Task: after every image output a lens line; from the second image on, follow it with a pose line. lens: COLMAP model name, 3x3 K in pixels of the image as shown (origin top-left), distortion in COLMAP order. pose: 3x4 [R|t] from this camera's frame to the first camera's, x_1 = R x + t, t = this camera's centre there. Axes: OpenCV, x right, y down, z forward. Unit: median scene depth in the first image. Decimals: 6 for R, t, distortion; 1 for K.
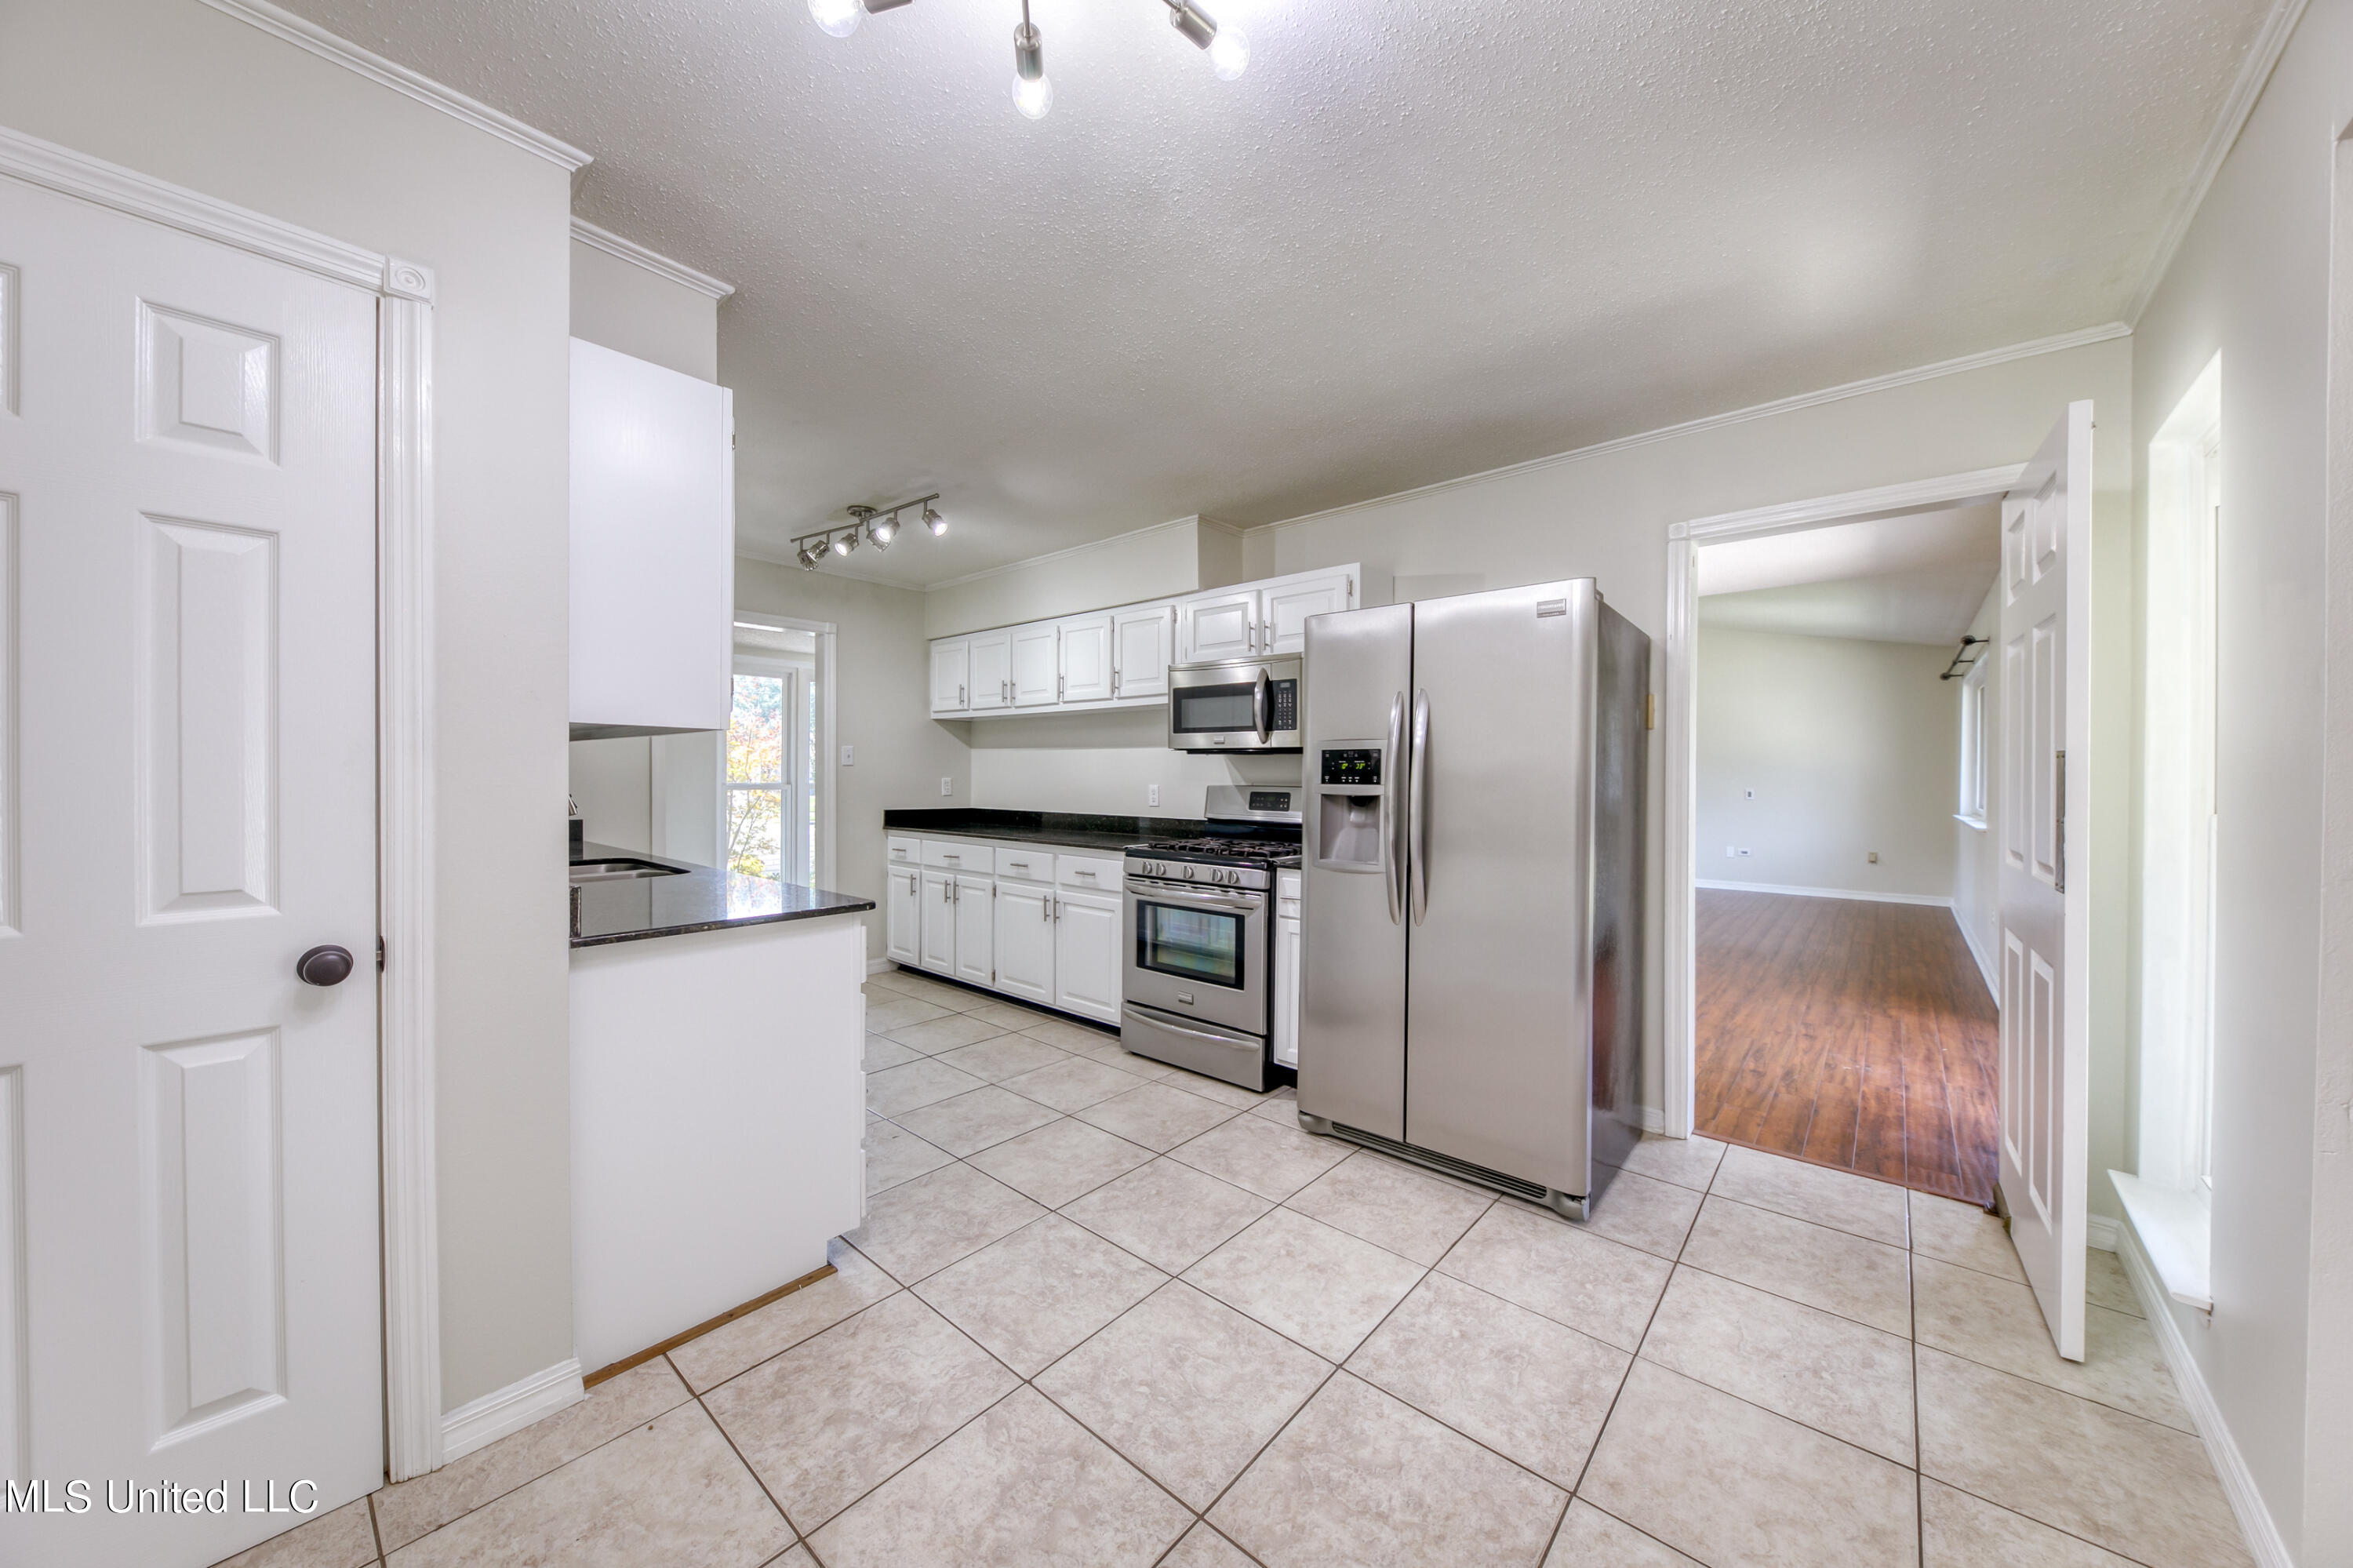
lens RADIAL K [[835.6, 0, 1168.6], [0, 835.6, 782.2], [0, 0, 1]] dist [0.003432, 0.000056]
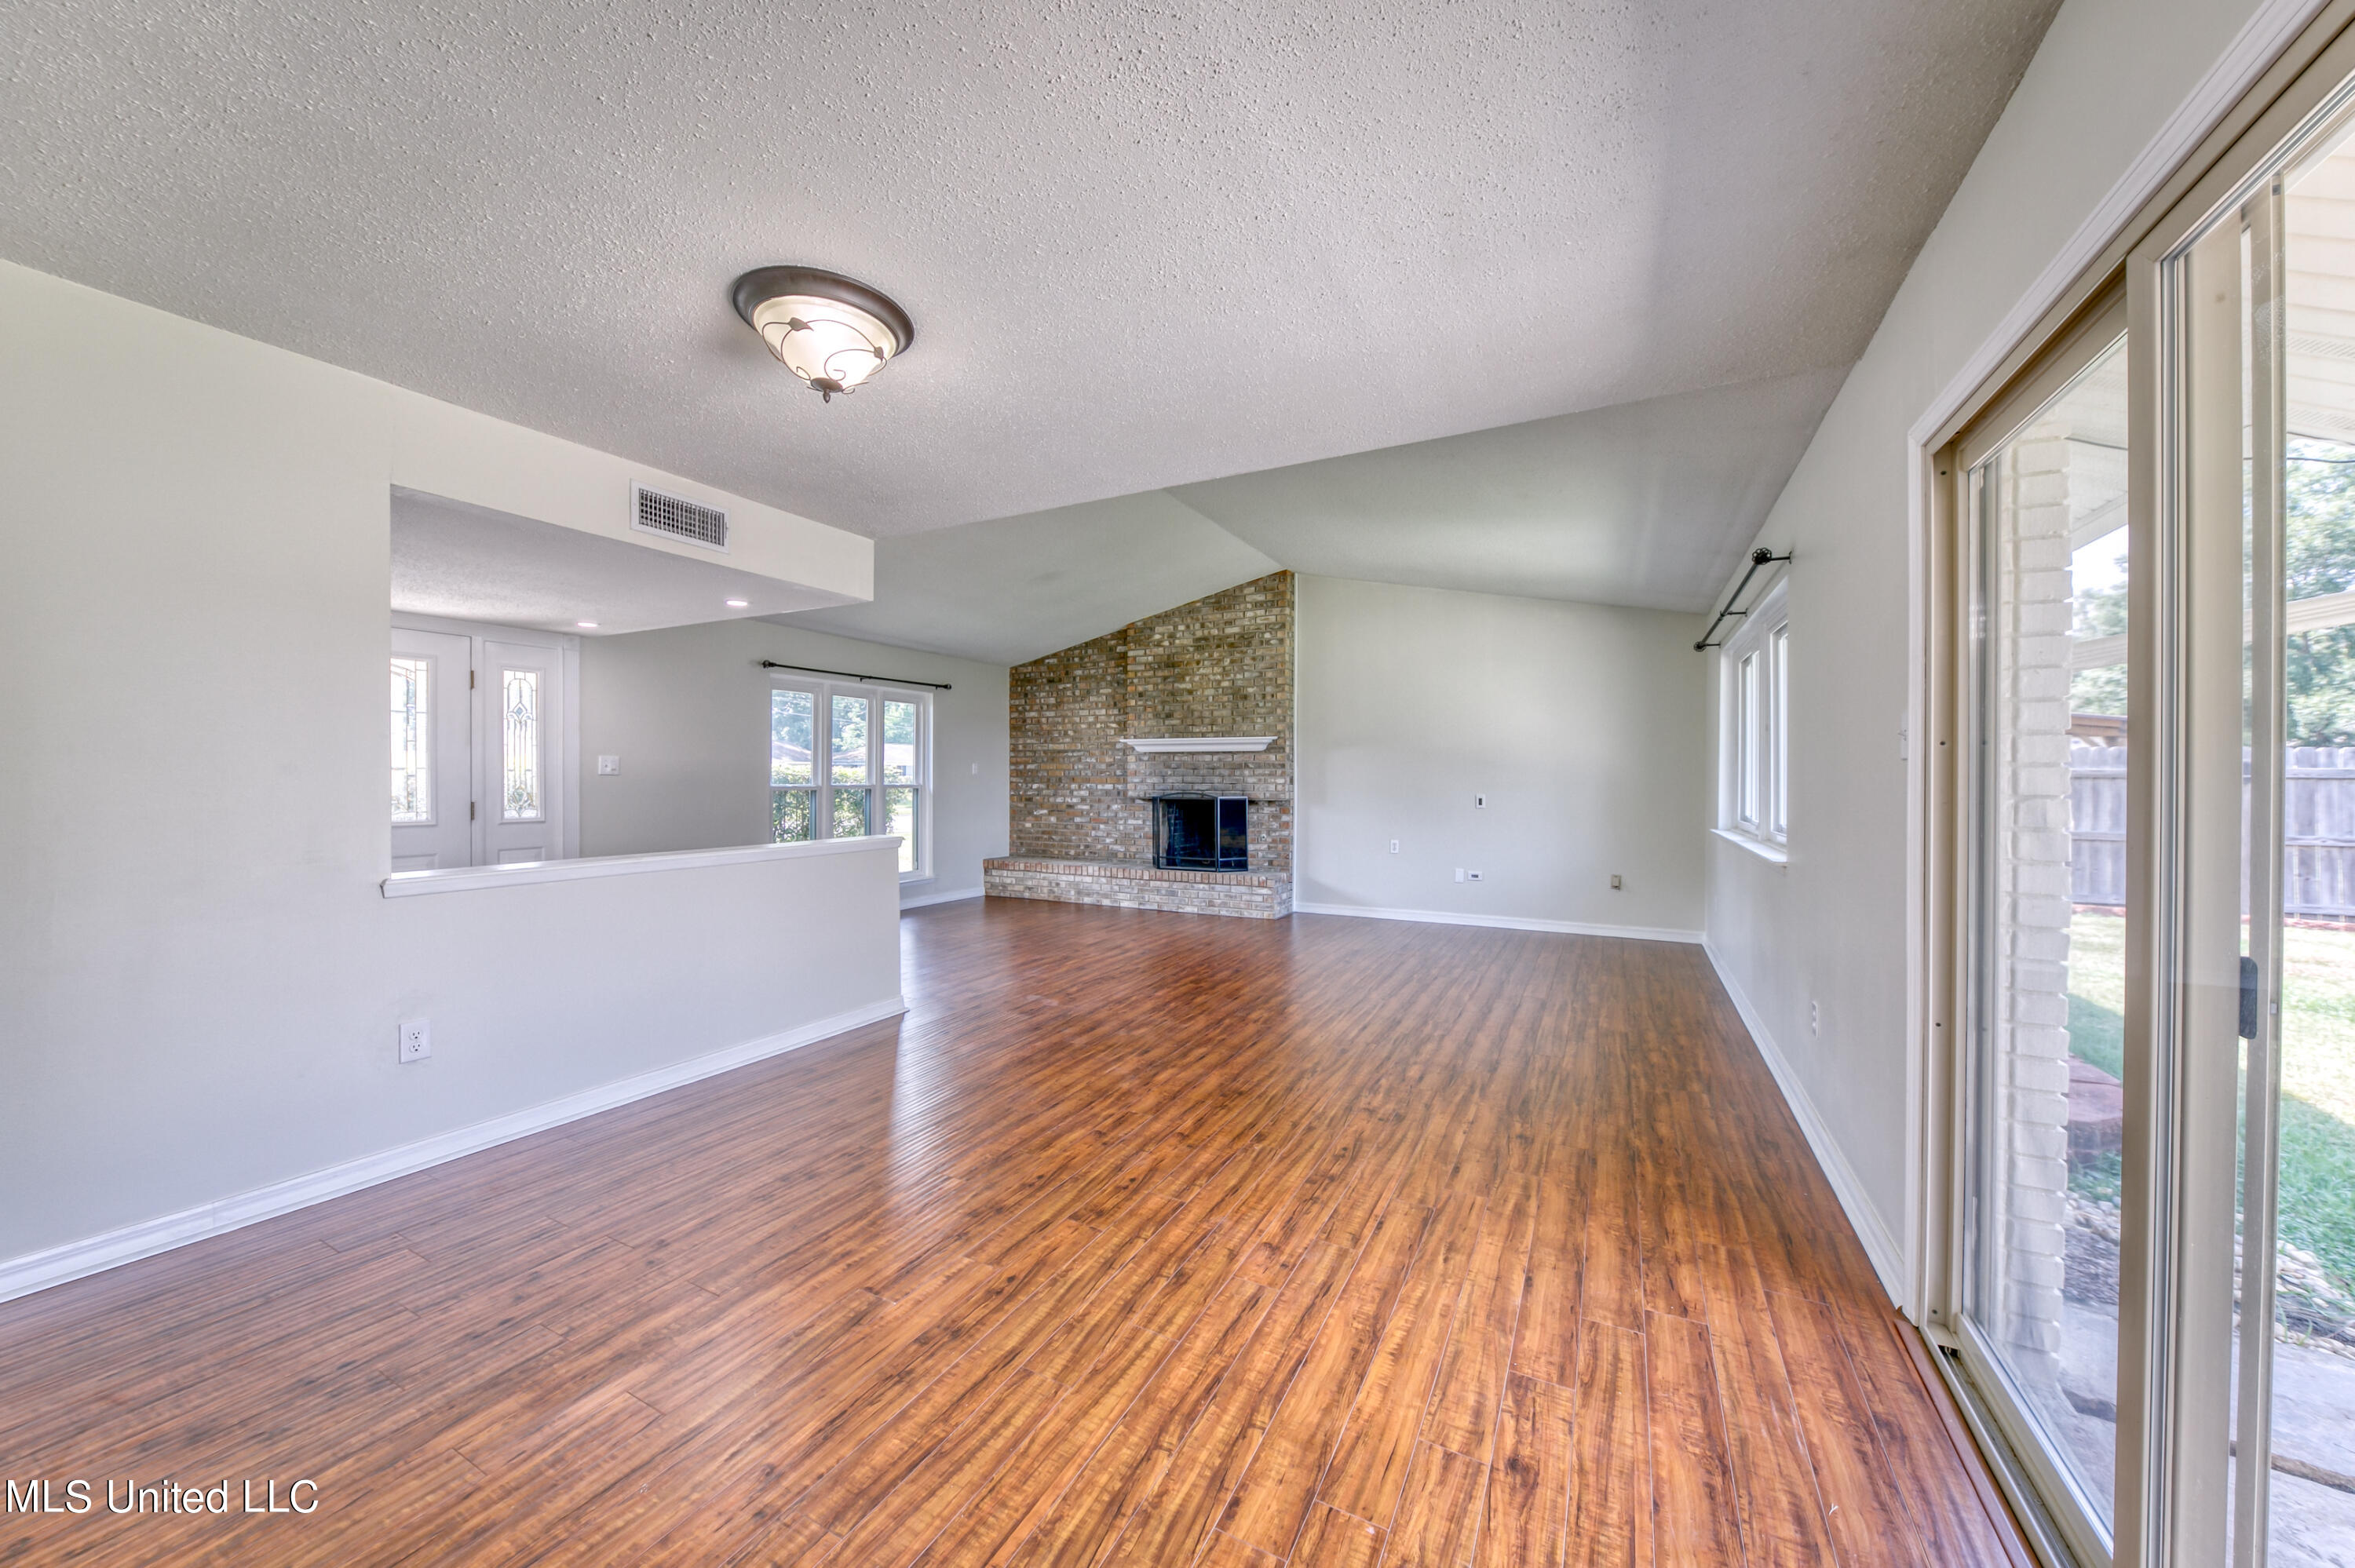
lens RADIAL K [[836.2, 0, 1171.9], [0, 836.2, 781.3], [0, 0, 1]] dist [0.003432, 0.000056]
pose [[0.974681, -0.004087, 0.223561, 0.233138], [0.005121, 0.999979, -0.004048, -0.002955], [-0.223540, 0.005090, 0.974682, 0.293928]]
